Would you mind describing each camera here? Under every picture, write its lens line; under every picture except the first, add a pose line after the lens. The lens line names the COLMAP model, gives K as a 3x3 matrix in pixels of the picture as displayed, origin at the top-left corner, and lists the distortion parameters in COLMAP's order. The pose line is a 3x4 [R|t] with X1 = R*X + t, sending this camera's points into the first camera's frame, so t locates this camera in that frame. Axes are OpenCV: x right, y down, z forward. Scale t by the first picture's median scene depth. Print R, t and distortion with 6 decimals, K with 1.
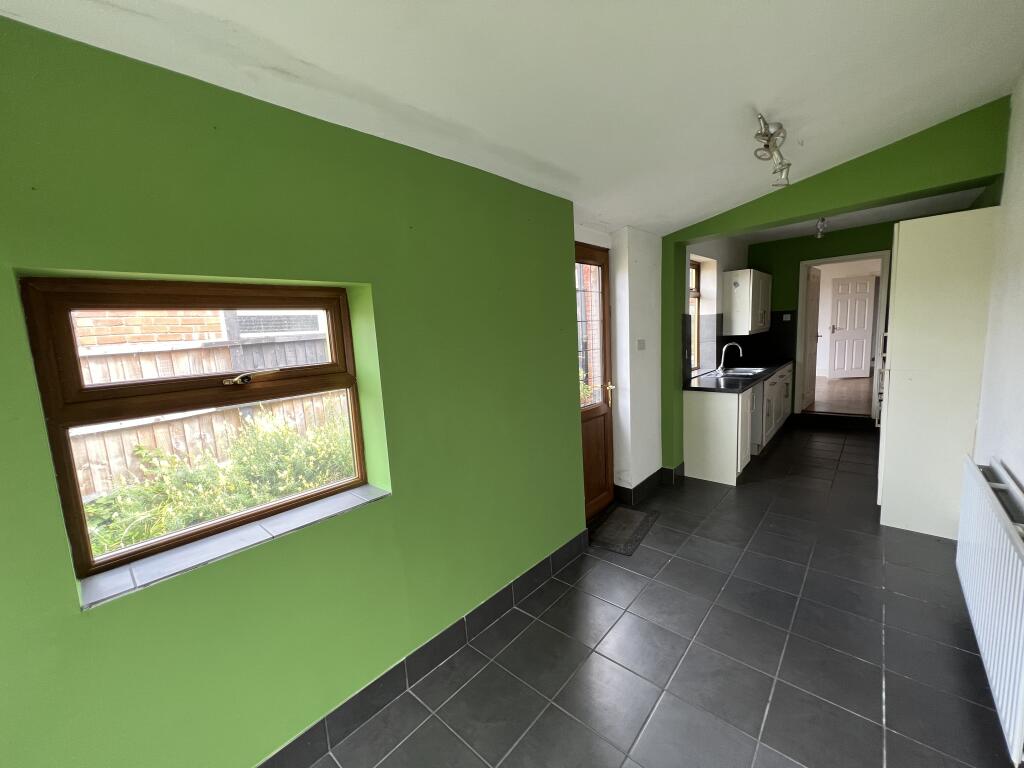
lens RADIAL K [[411.2, 0, 508.0], [0, 411.2, 383.0], [0, 0, 1]] dist [-0.002464, -0.000081]
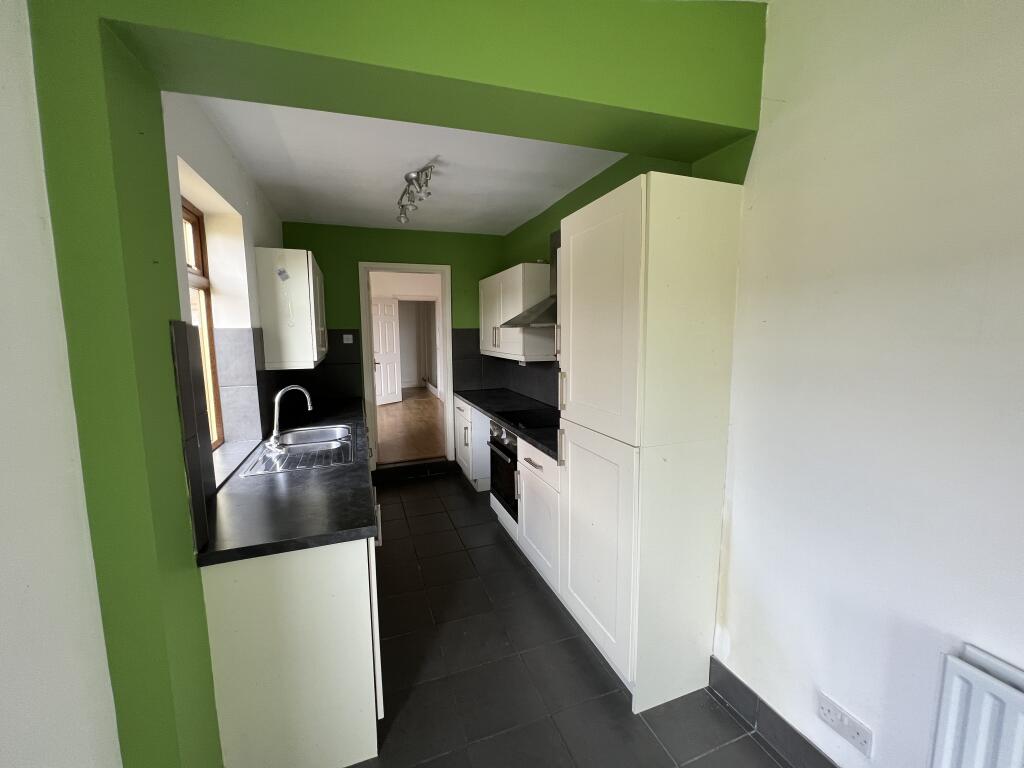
lens RADIAL K [[411.2, 0, 502.9], [0, 411.2, 381.3], [0, 0, 1]] dist [-0.002464, -0.000081]
pose [[0.470942, -0.054759, 0.880463, 0.211956], [0.095383, 0.995381, 0.010888, -0.080394], [-0.876993, 0.078854, 0.473989, 0.506320]]
